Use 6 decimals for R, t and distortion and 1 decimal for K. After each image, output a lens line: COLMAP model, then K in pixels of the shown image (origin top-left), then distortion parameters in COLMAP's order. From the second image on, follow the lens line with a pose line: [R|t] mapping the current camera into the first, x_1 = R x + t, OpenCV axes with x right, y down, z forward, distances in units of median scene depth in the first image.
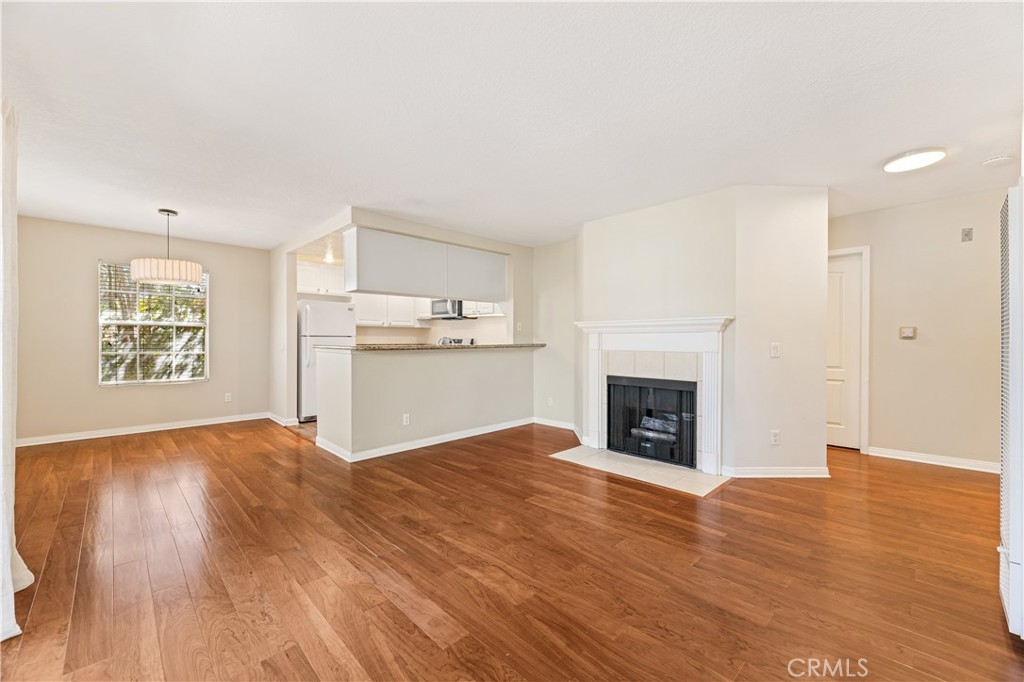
lens RADIAL K [[409.1, 0, 512.0], [0, 409.1, 341.0], [0, 0, 1]] dist [0.000833, 0.000007]
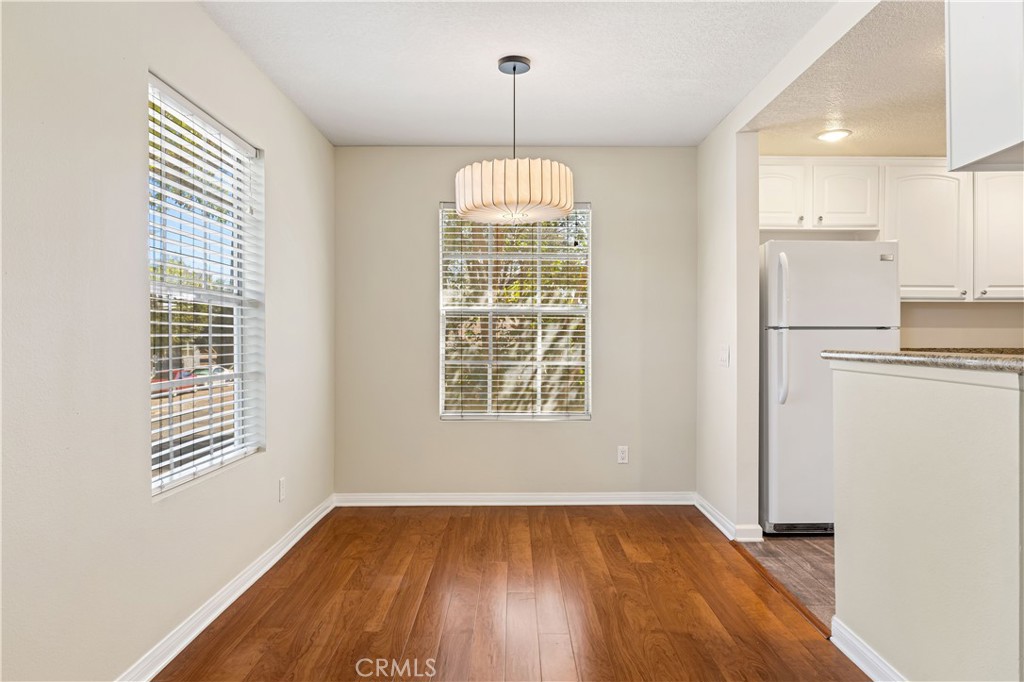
lens RADIAL K [[650.3, 0, 512.0], [0, 650.3, 341.0], [0, 0, 1]] dist [-0.005396, -0.001540]
pose [[0.713276, -0.003537, -0.700875, -0.286189], [0.000499, 0.999990, -0.004538, 0.004586], [0.700884, 0.002887, 0.713270, 0.417644]]
